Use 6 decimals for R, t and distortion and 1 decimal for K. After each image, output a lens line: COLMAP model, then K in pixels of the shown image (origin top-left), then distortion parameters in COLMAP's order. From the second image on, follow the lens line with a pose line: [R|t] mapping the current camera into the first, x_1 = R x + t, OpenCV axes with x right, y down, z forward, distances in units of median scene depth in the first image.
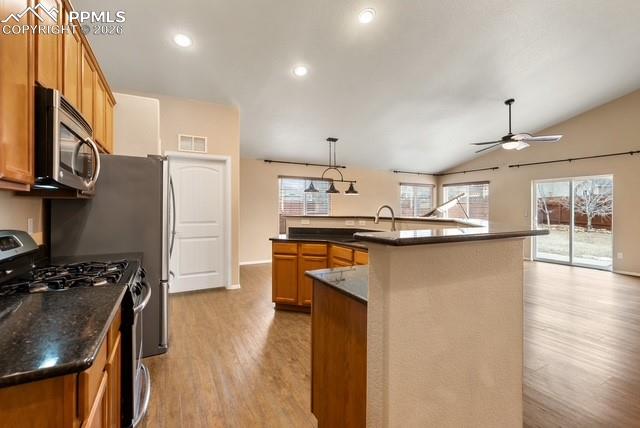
lens RADIAL K [[294.0, 0, 319.8], [0, 294.0, 209.5], [0, 0, 1]] dist [0.009623, -0.002295]
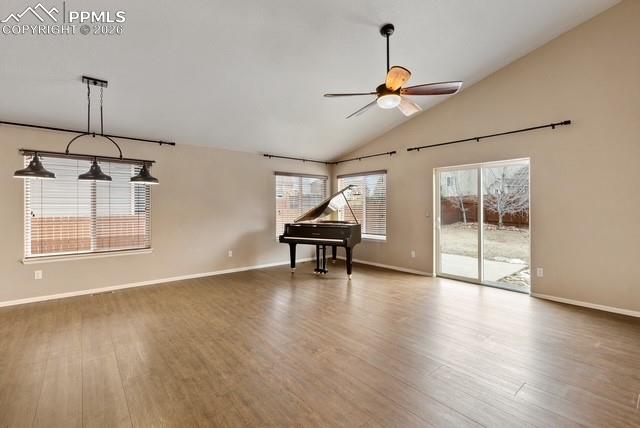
lens RADIAL K [[294.0, 0, 324.6], [0, 294.0, 208.1], [0, 0, 1]] dist [0.009623, -0.002295]
pose [[0.979650, -0.007861, 0.200561, 0.464160], [0.008365, 0.999964, -0.001663, 0.000220], [-0.200541, 0.003307, 0.979680, 0.513940]]
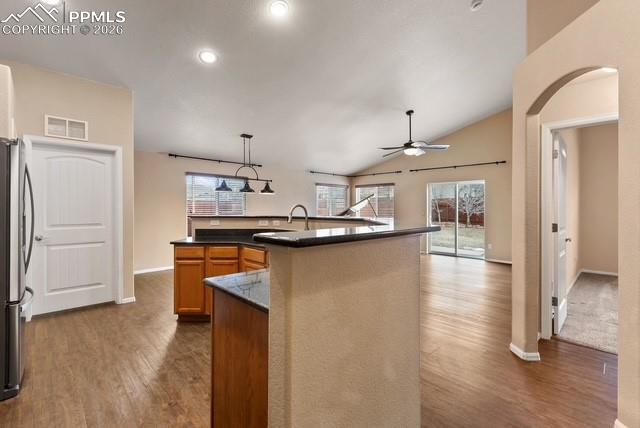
lens RADIAL K [[294.0, 0, 320.7], [0, 294.0, 209.4], [0, 0, 1]] dist [0.009623, -0.002295]
pose [[0.962364, -0.002183, 0.271754, 0.018972], [0.002427, 0.999997, -0.000562, 0.001881], [-0.271752, 0.001201, 0.962367, 0.025500]]
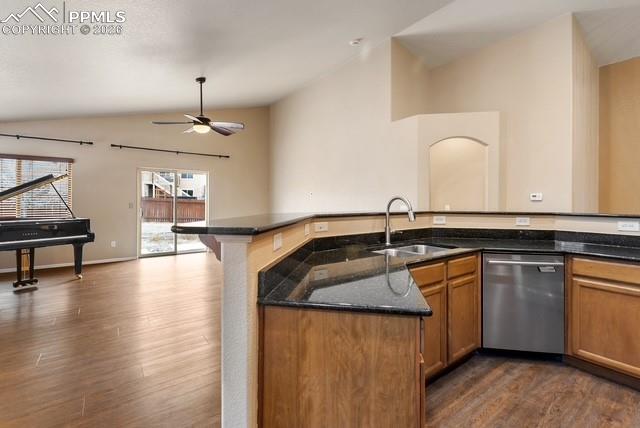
lens RADIAL K [[294.0, 0, 320.4], [0, 294.0, 202.8], [0, 0, 1]] dist [0.009623, -0.002295]
pose [[-0.149960, -0.015075, 0.988577, -0.343225], [0.003791, 0.999868, 0.015822, -0.006965], [-0.988685, 0.006120, -0.149883, 0.917780]]
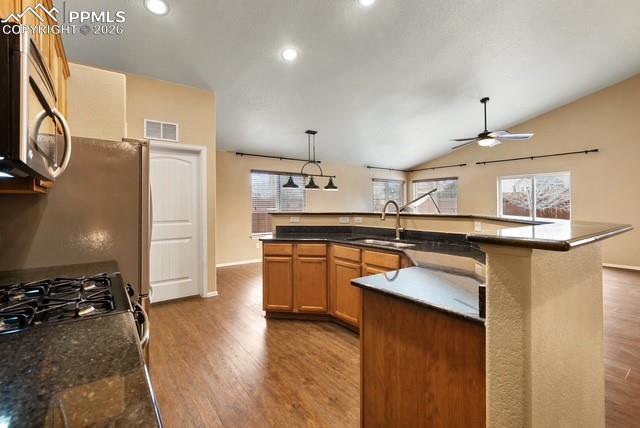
lens RADIAL K [[294.0, 0, 318.8], [0, 294.0, 203.4], [0, 0, 1]] dist [0.009623, -0.002295]
pose [[0.989177, -0.007818, 0.146520, -0.103849], [0.009323, 0.999911, -0.009588, 0.001748], [-0.146432, 0.010851, 0.989161, 0.078266]]
